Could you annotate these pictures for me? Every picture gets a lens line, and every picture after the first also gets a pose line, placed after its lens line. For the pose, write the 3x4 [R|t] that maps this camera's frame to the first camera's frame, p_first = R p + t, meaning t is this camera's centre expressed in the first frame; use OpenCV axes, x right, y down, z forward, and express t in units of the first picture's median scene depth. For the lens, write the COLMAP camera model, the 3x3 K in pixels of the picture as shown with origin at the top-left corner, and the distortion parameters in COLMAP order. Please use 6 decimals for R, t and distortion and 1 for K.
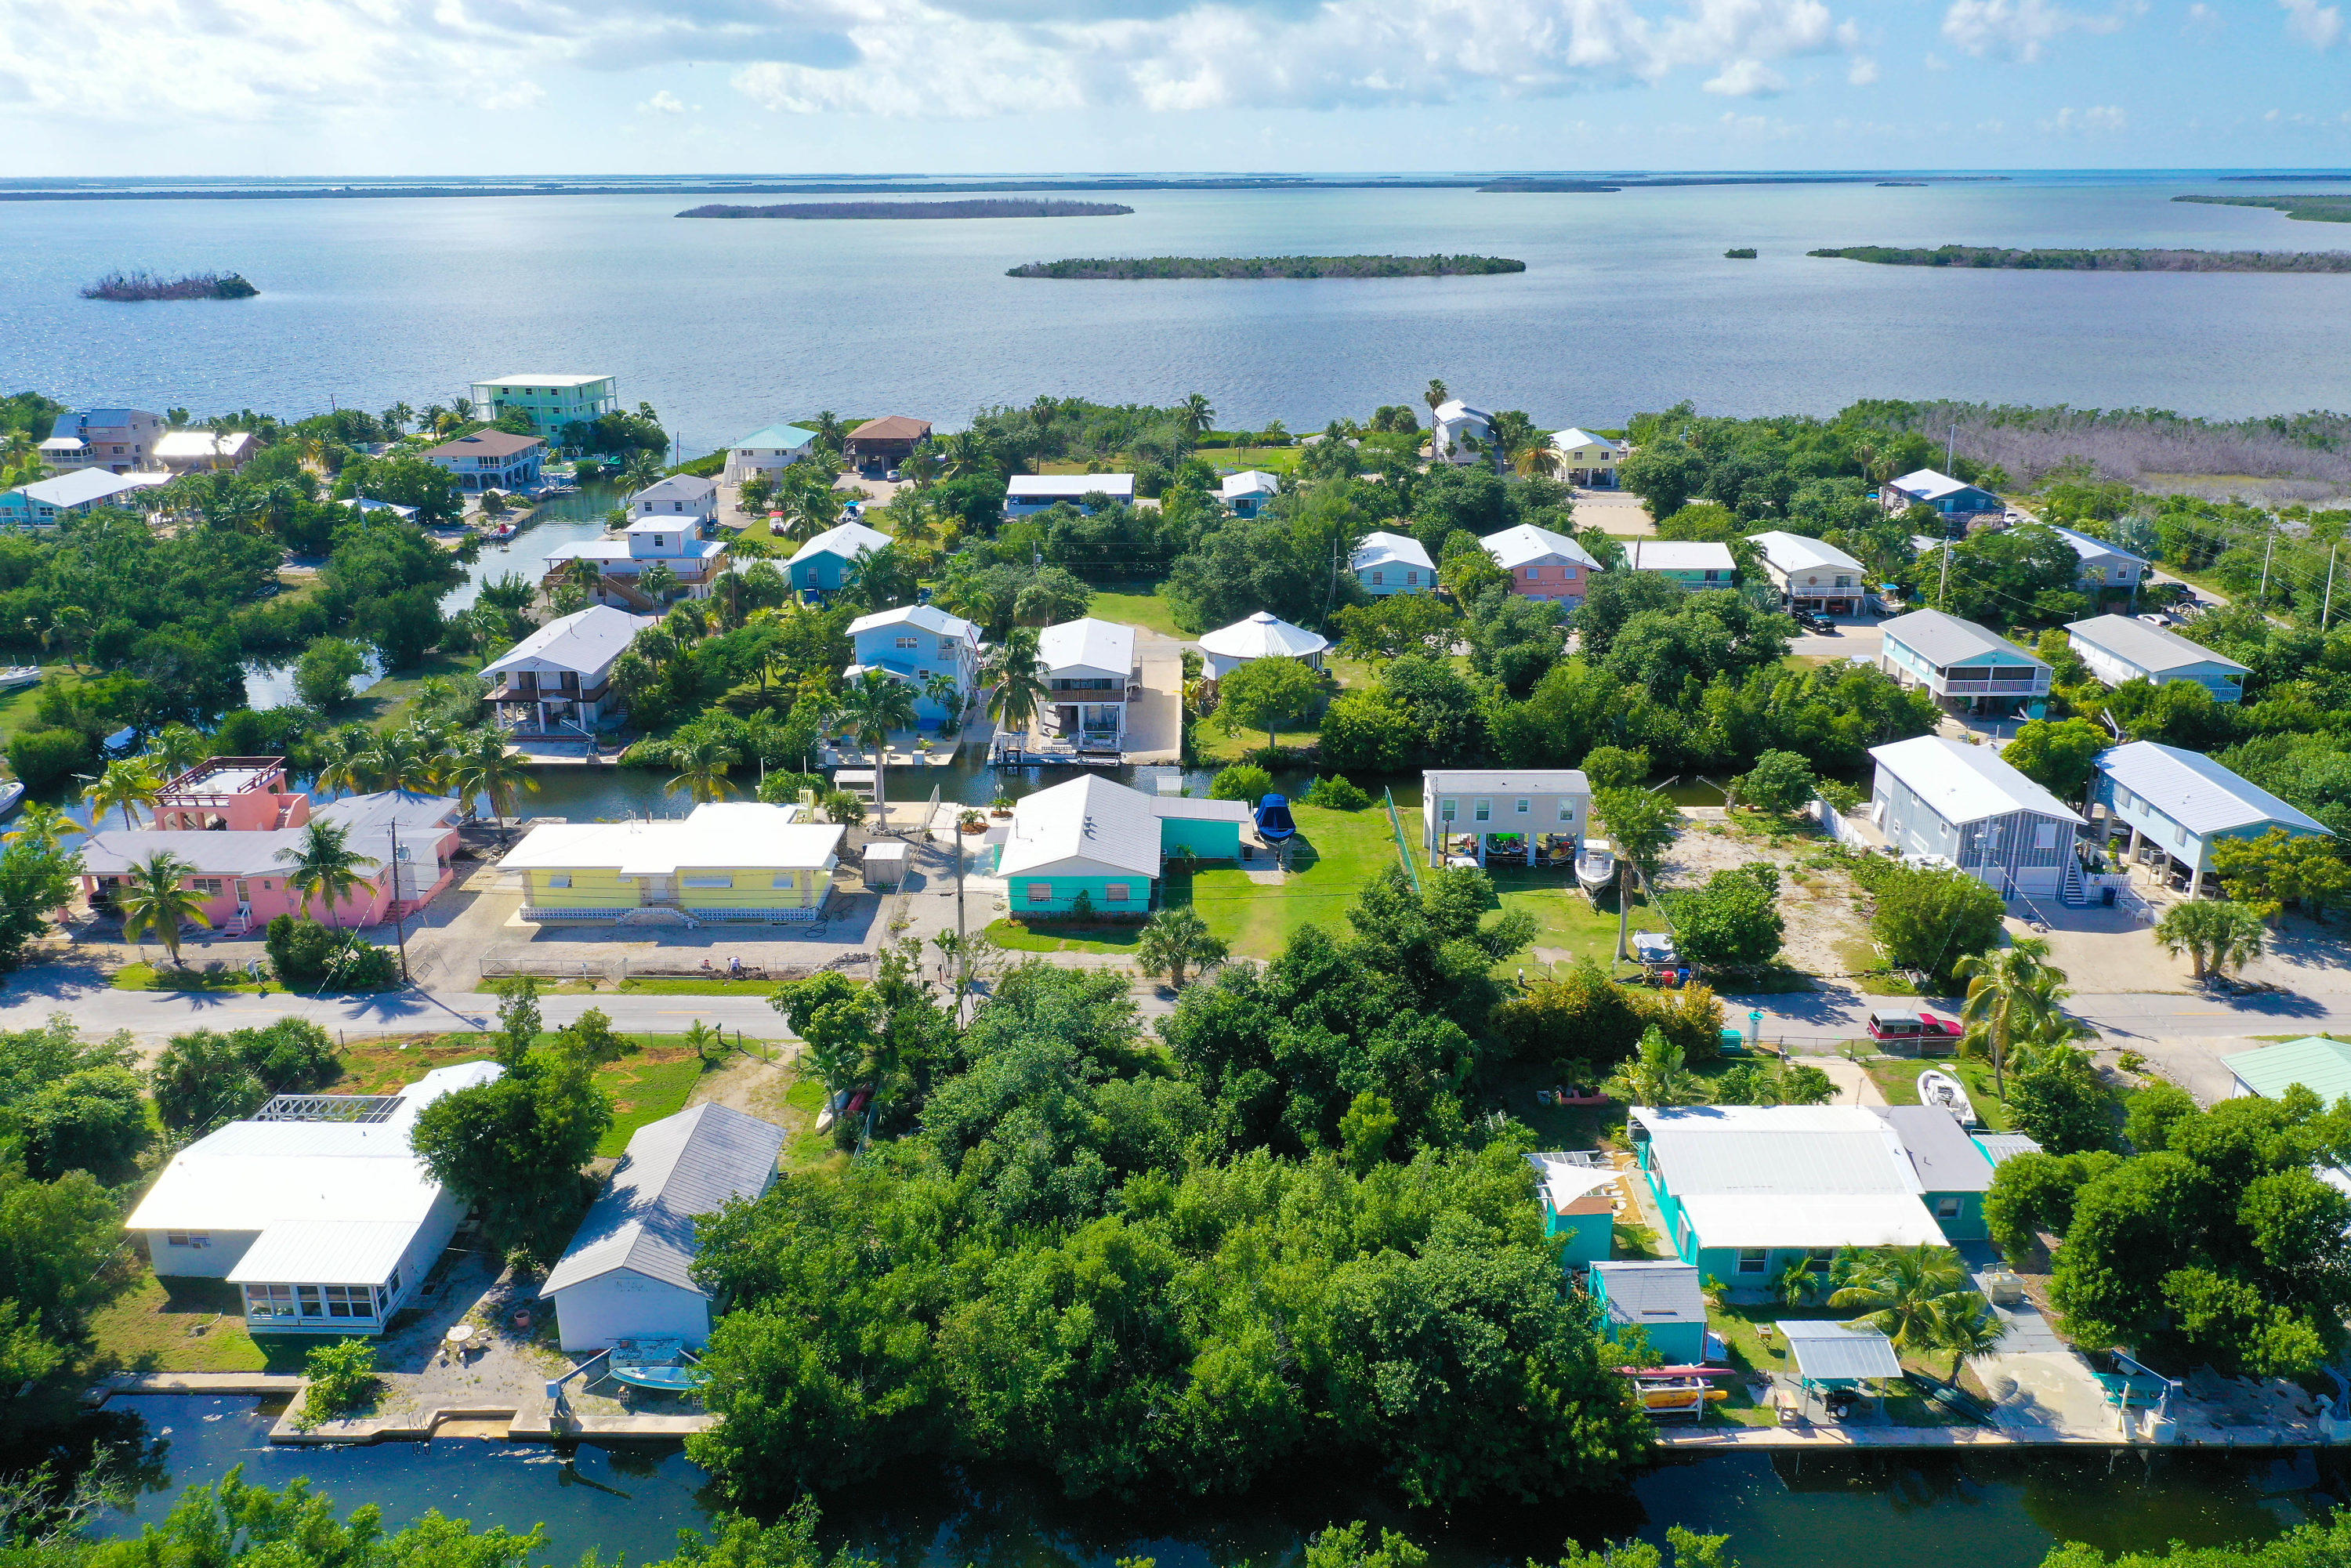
lens RADIAL K [[1841.5, 0, 1182.7], [0, 1841.5, 791.5], [0, 0, 1]] dist [-0.010156, 0.005222]
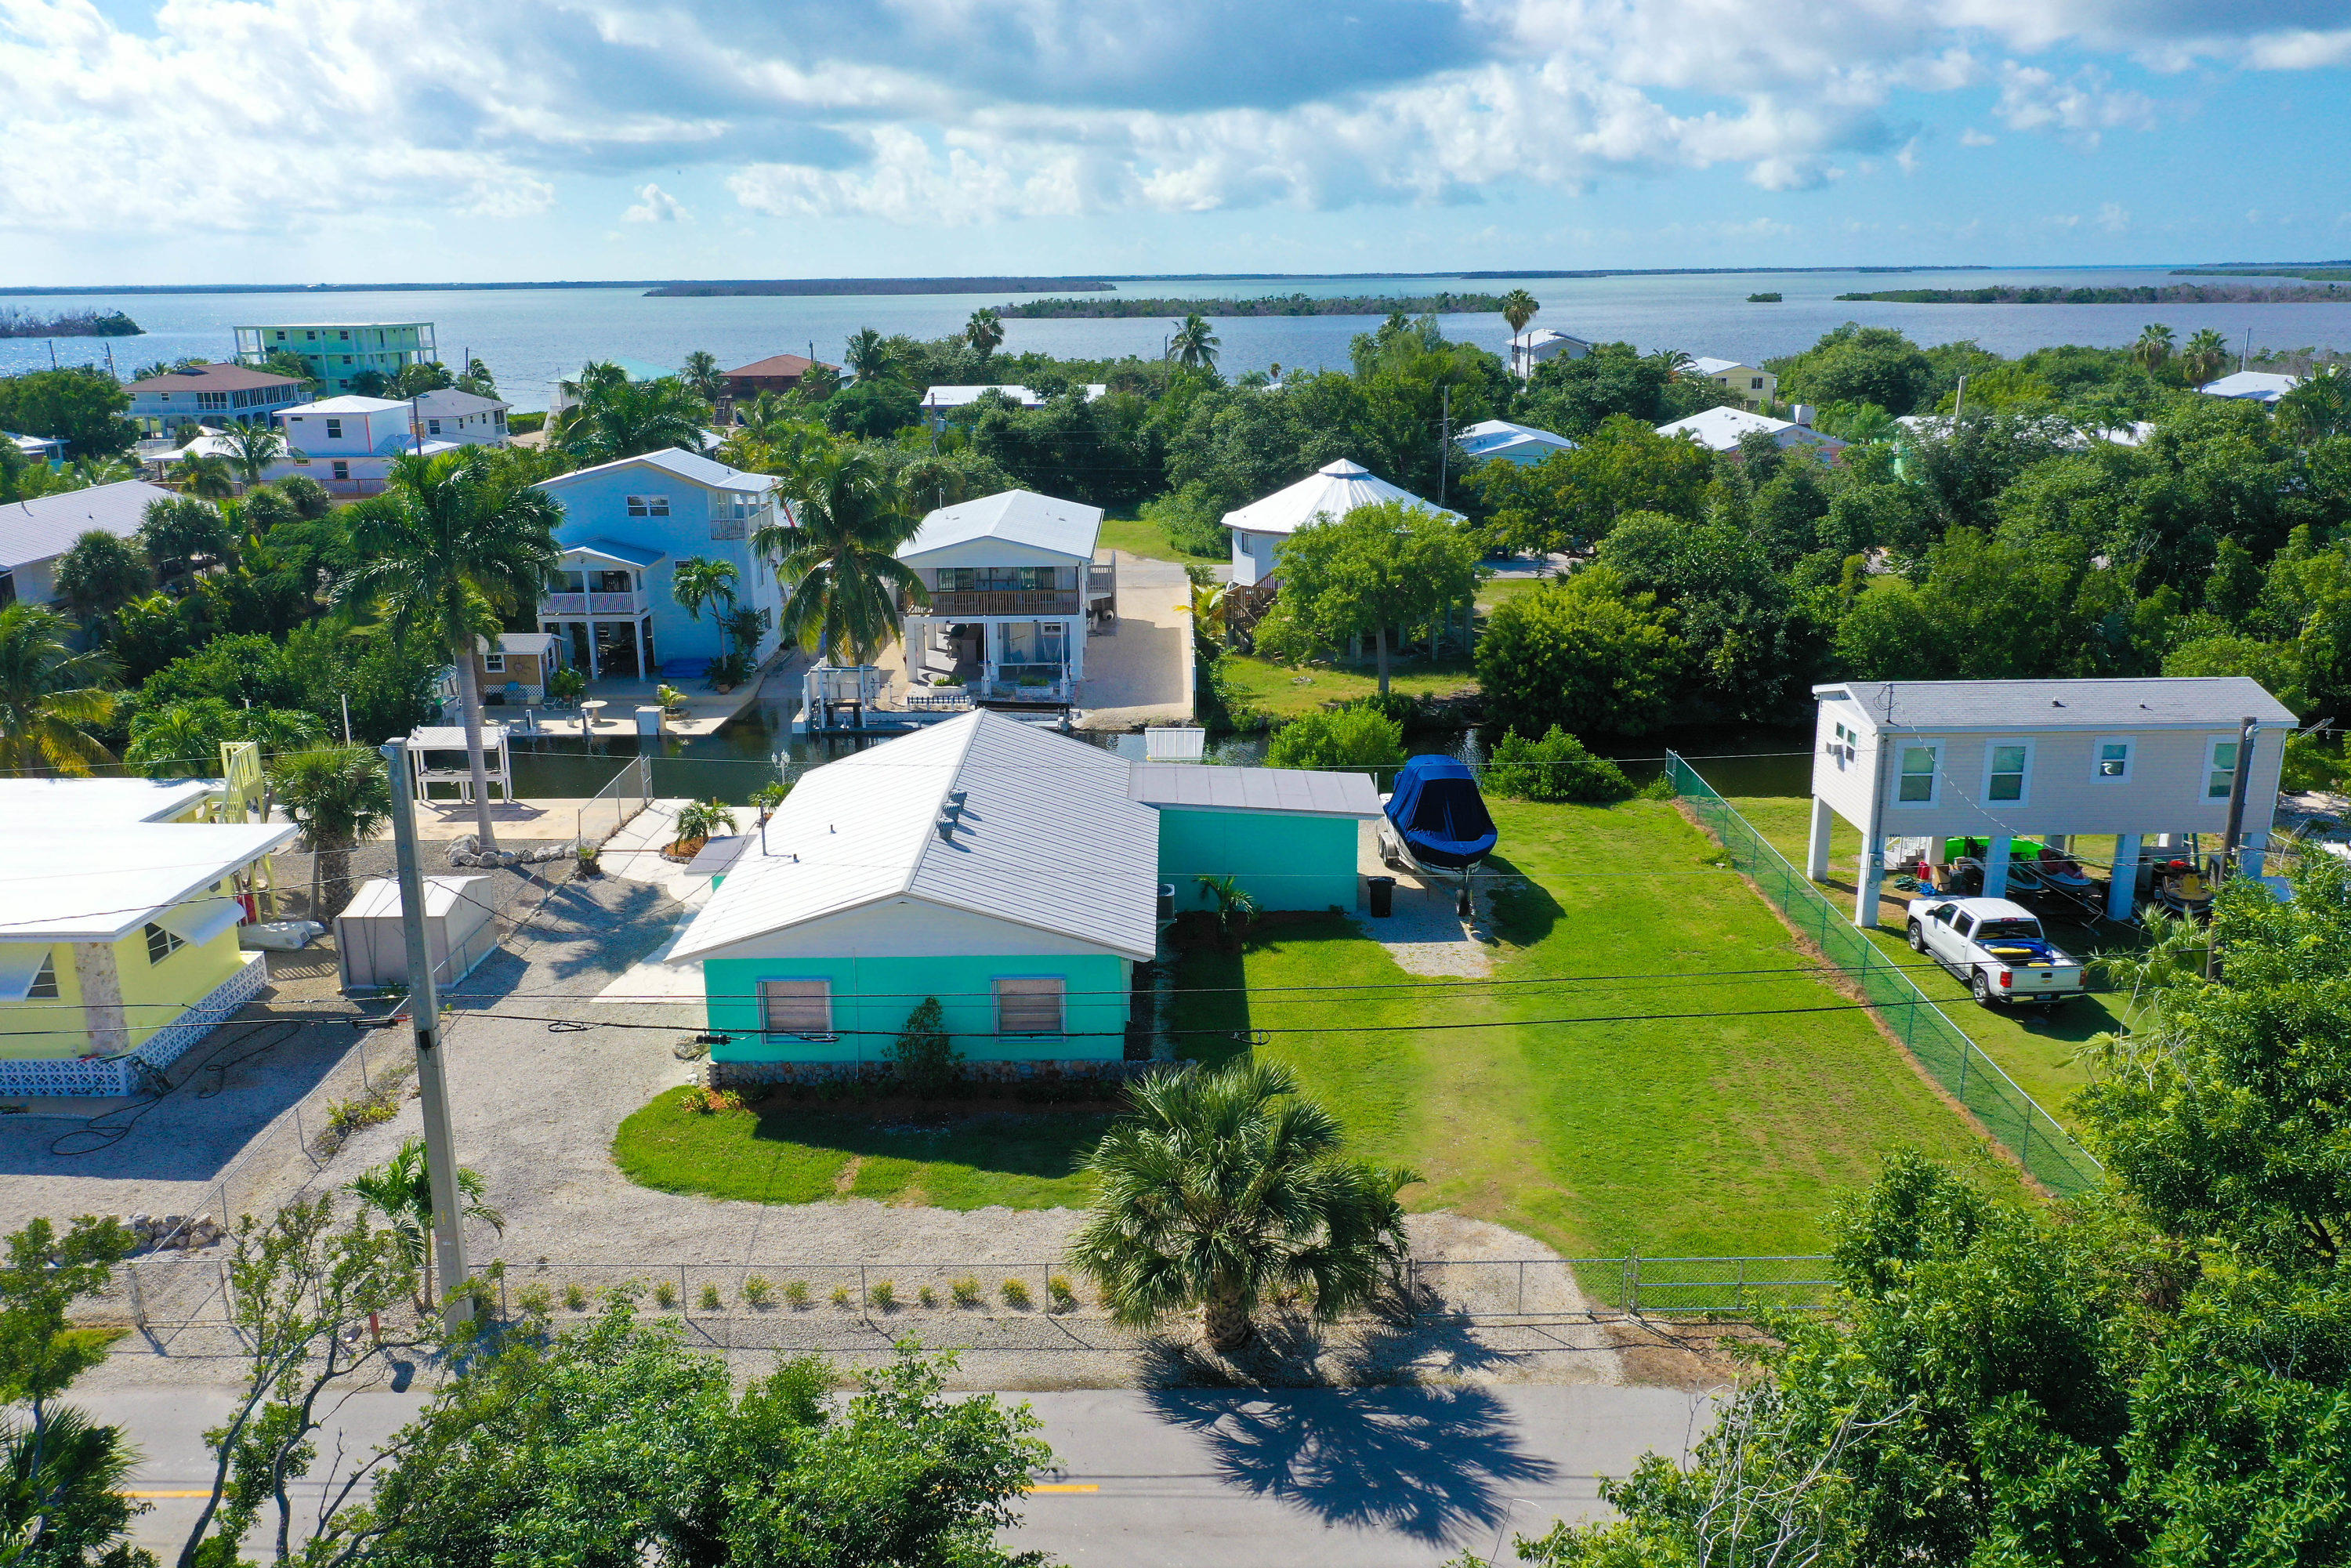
lens RADIAL K [[1841.5, 0, 1164.7], [0, 1841.5, 769.3], [0, 0, 1]] dist [-0.010156, 0.005222]
pose [[0.999946, -0.010005, -0.002635, -0.007953], [0.009814, 0.997860, -0.064639, 0.027327], [0.003276, 0.064610, 0.997905, 0.536082]]
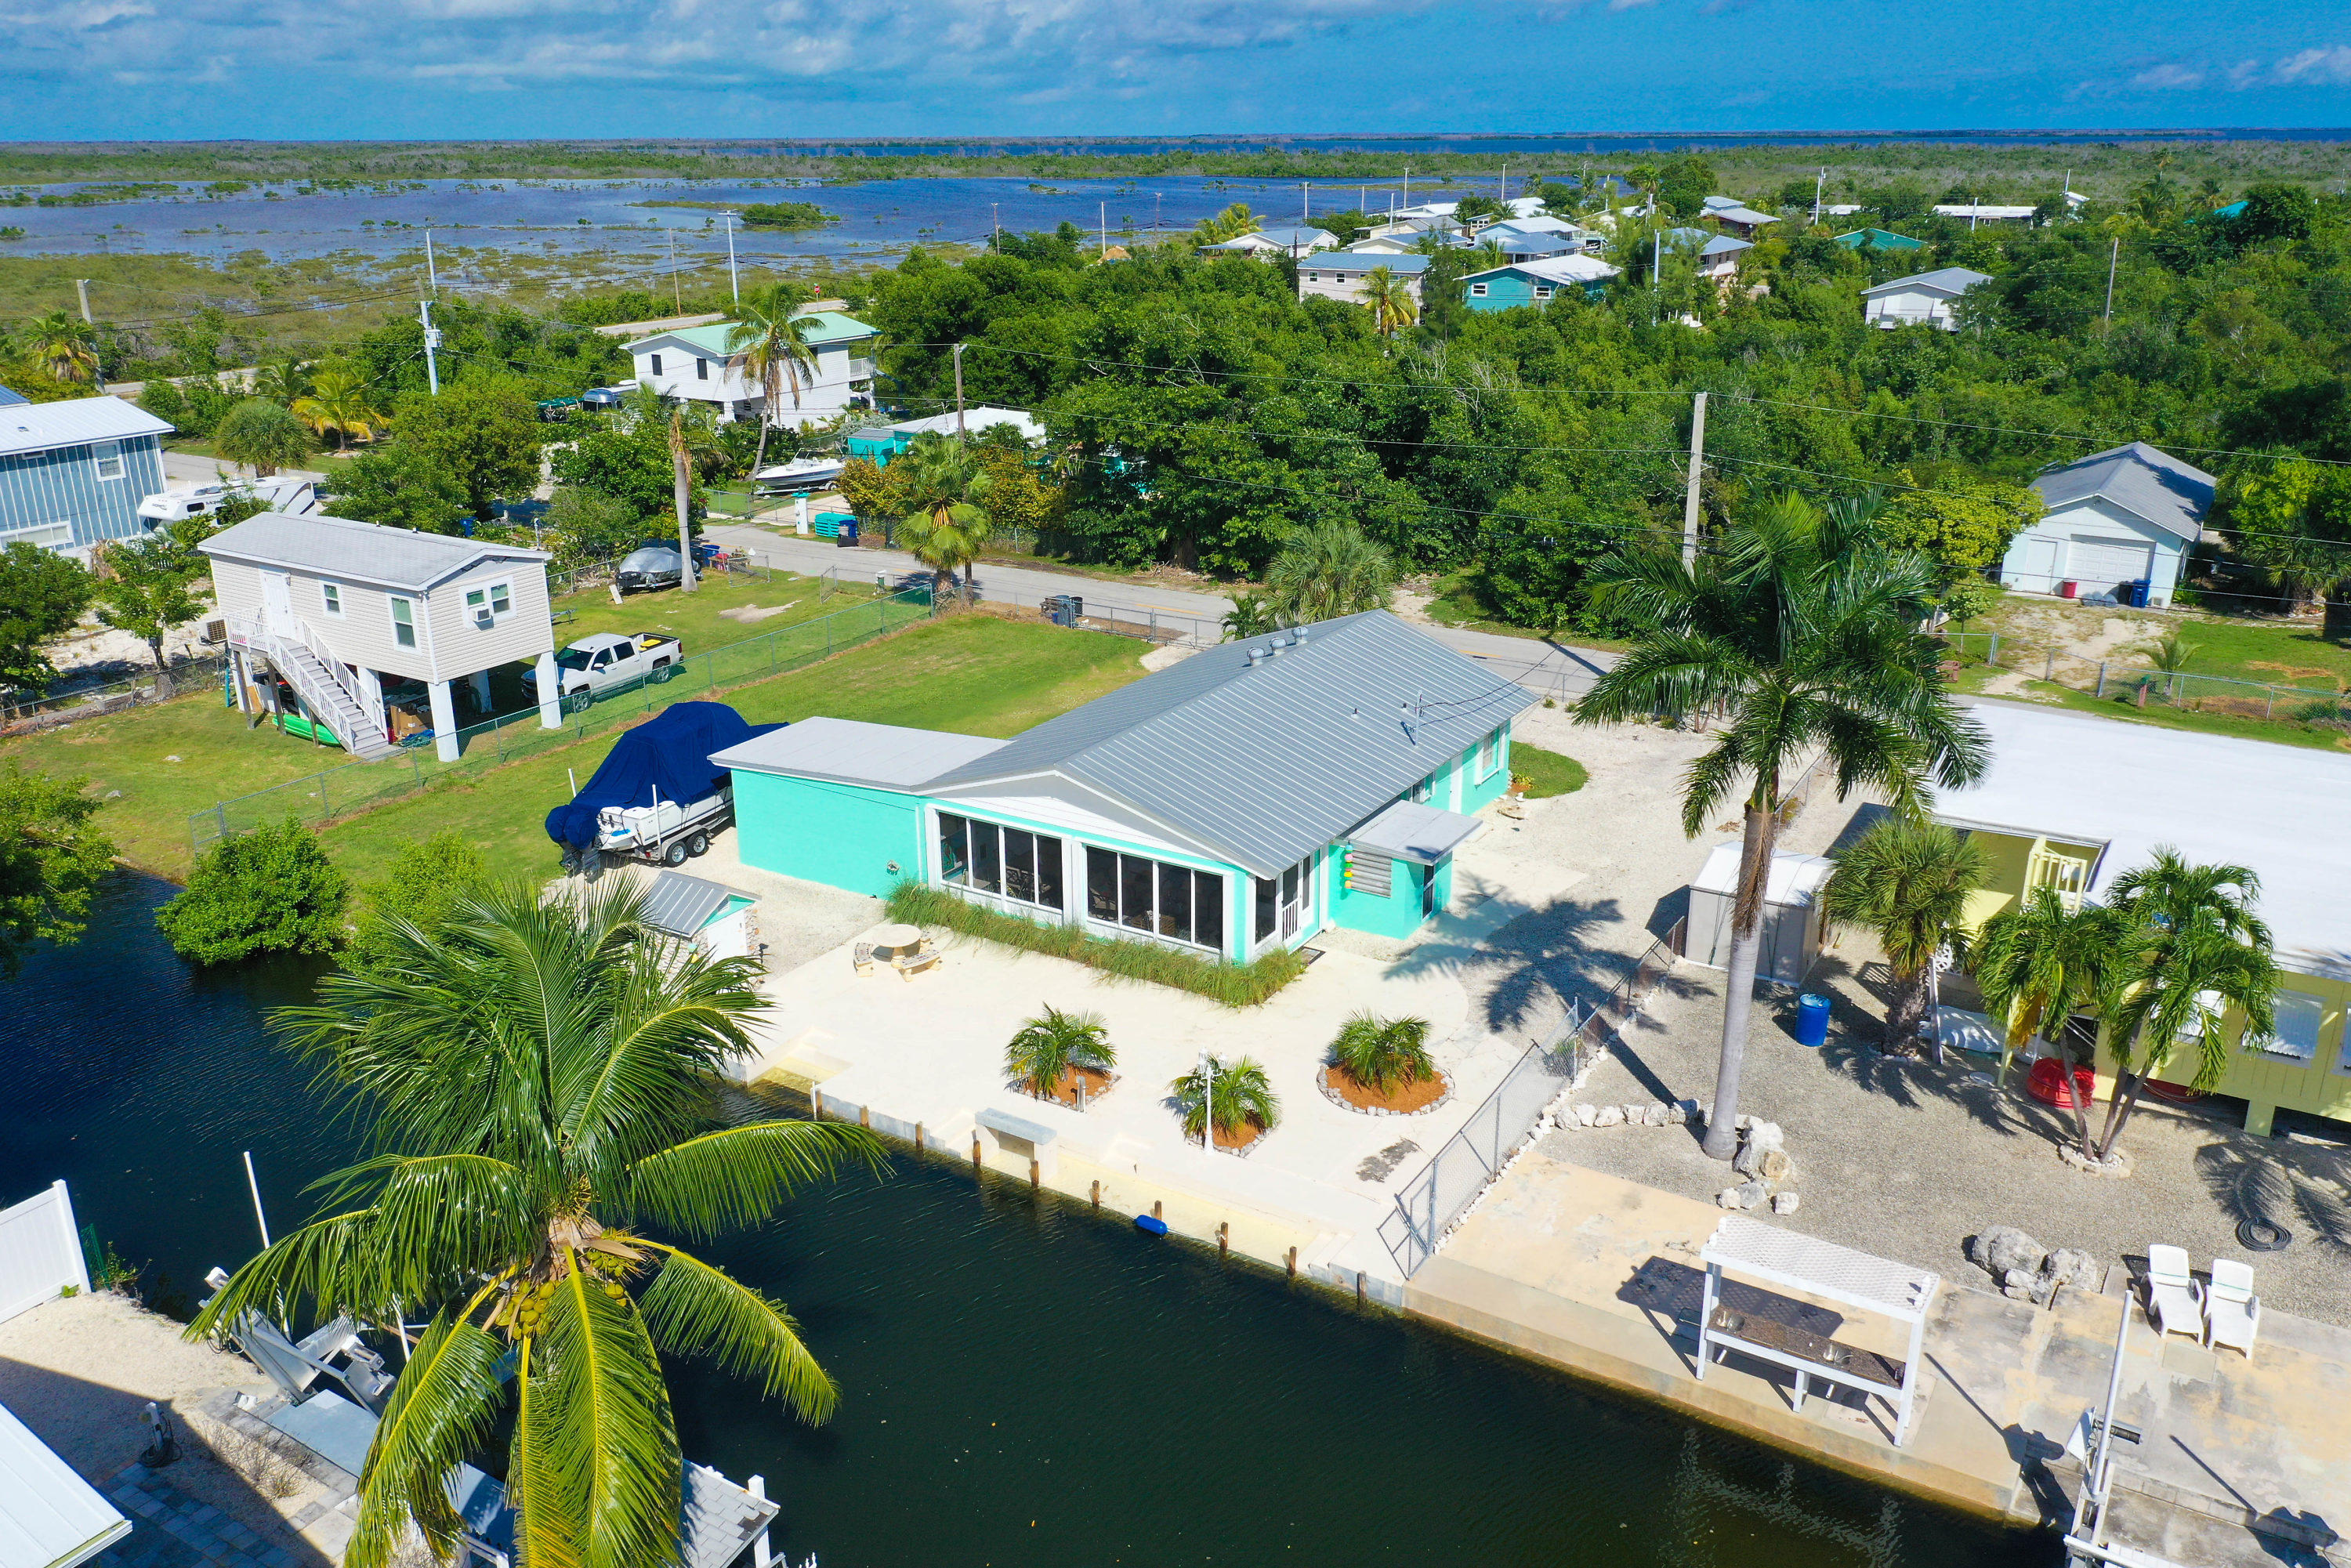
lens RADIAL K [[1841.5, 0, 1168.0], [0, 1841.5, 777.7], [0, 0, 1]] dist [-0.010156, 0.005222]
pose [[-0.851059, -0.164598, 0.498604, -0.197106], [0.180368, 0.800166, 0.572015, -0.161864], [-0.493118, 0.576751, -0.651301, 1.072401]]
